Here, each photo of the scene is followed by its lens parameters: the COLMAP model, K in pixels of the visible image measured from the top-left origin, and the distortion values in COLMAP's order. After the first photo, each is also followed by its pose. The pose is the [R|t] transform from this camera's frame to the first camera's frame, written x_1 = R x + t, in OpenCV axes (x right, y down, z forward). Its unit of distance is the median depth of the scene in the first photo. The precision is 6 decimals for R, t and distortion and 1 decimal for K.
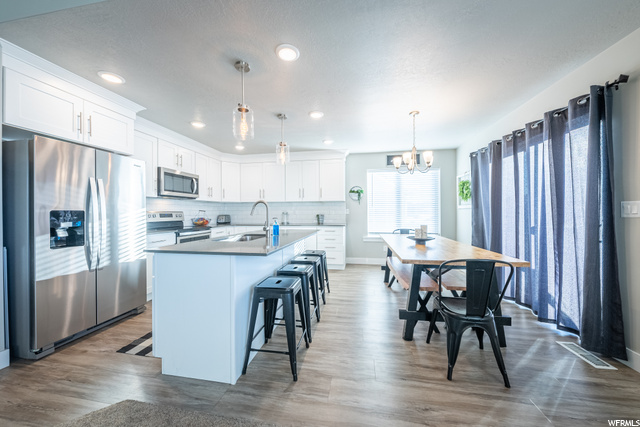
lens RADIAL K [[214.5, 0, 320.0], [0, 214.5, 213.5], [0, 0, 1]] dist [-0.000373, -0.000155]
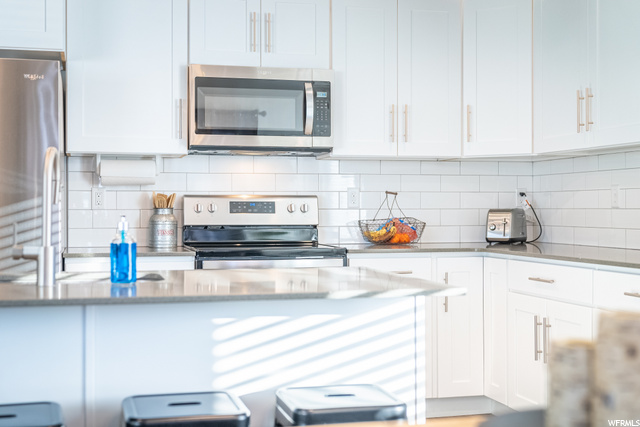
lens RADIAL K [[882.0, 0, 320.0], [0, 882.0, 213.5], [0, 0, 1]] dist [0.026359, 0.038092]
pose [[0.413129, 0.010240, -0.910615, 0.793506], [-0.004398, 0.999948, 0.009249, 0.008312], [0.910662, 0.000184, 0.413152, 0.768533]]
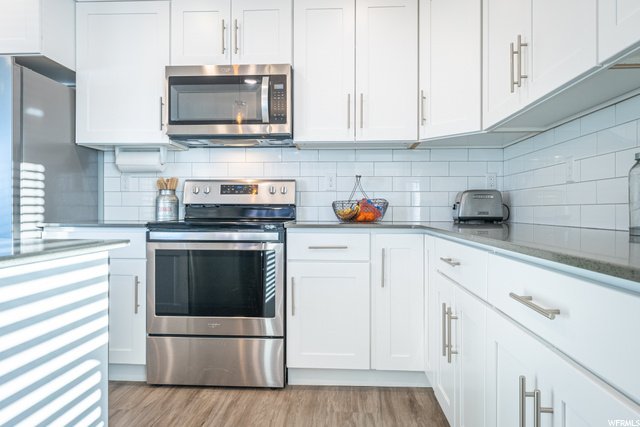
lens RADIAL K [[437.3, 0, 320.0], [0, 437.3, 213.5], [0, 0, 1]] dist [-0.004733, -0.001029]
pose [[0.106128, 0.014792, -0.994243, 0.147048], [-0.006089, 0.999880, 0.014226, 0.059326], [0.994334, 0.004544, 0.106205, 1.521831]]
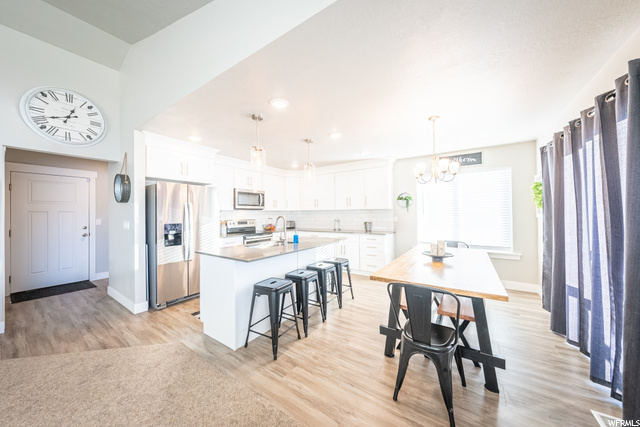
lens RADIAL K [[214.5, 0, 320.0], [0, 214.5, 213.5], [0, 0, 1]] dist [-0.000373, -0.000155]
pose [[0.914571, -0.005215, -0.404392, 0.384316], [0.003416, 0.999981, -0.005168, -0.058190], [0.404411, 0.003345, 0.914571, -0.043009]]
